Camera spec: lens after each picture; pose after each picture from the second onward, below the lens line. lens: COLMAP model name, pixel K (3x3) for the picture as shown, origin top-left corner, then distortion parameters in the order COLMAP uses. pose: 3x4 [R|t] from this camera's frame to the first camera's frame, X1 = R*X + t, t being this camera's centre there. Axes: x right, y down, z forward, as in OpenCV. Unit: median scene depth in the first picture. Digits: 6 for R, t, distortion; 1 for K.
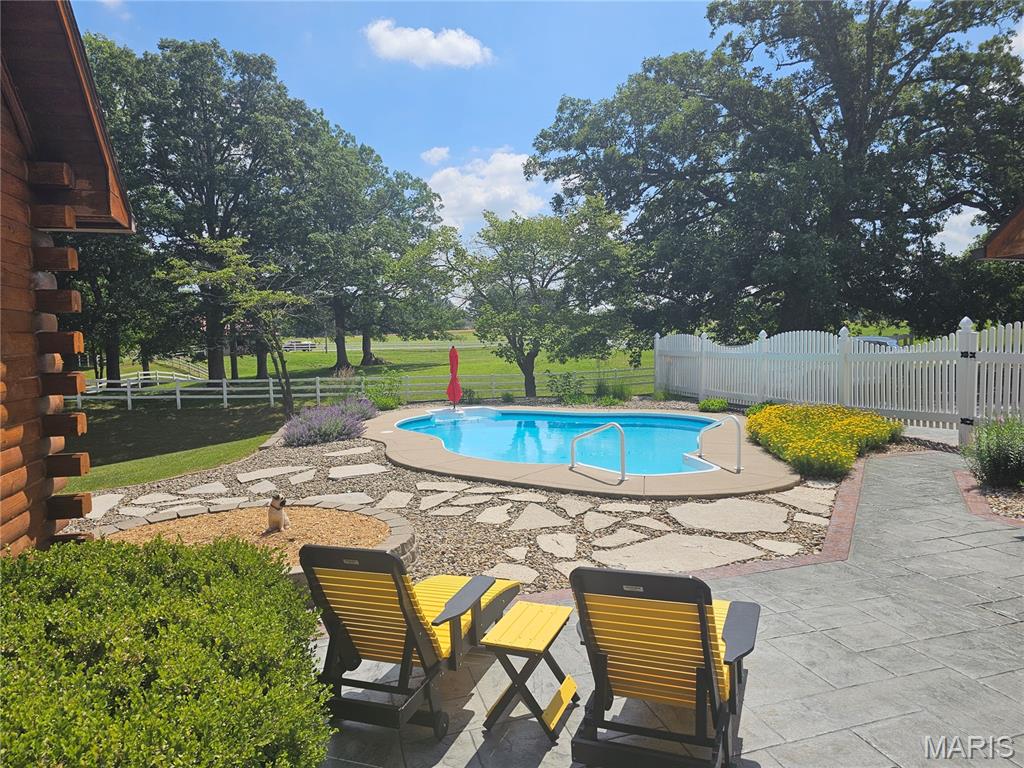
lens RADIAL K [[694.3, 0, 512.0], [0, 694.3, 384.0], [0, 0, 1]] dist [0.027968, -0.005138]
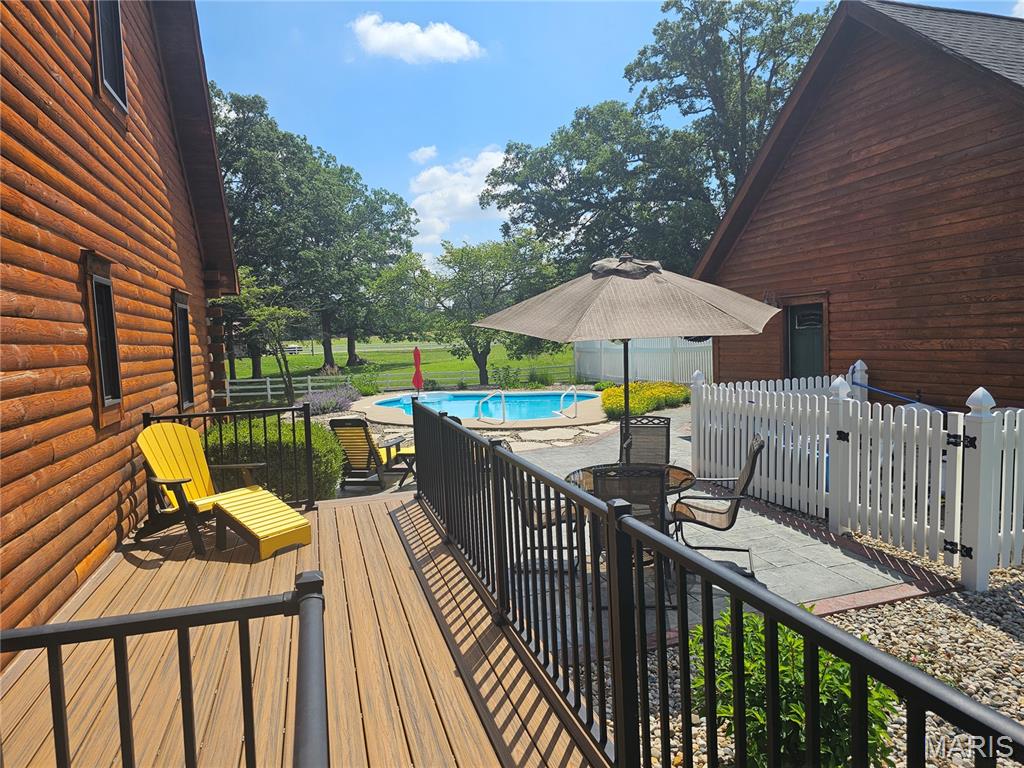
lens RADIAL K [[693.4, 0, 525.6], [0, 693.4, 388.2], [0, 0, 1]] dist [0.004756, -0.003057]
pose [[0.999030, -0.019694, 0.039385, 0.039162], [0.019406, 0.999782, 0.007677, 0.010419], [-0.039527, -0.006905, 0.999195, -0.191675]]
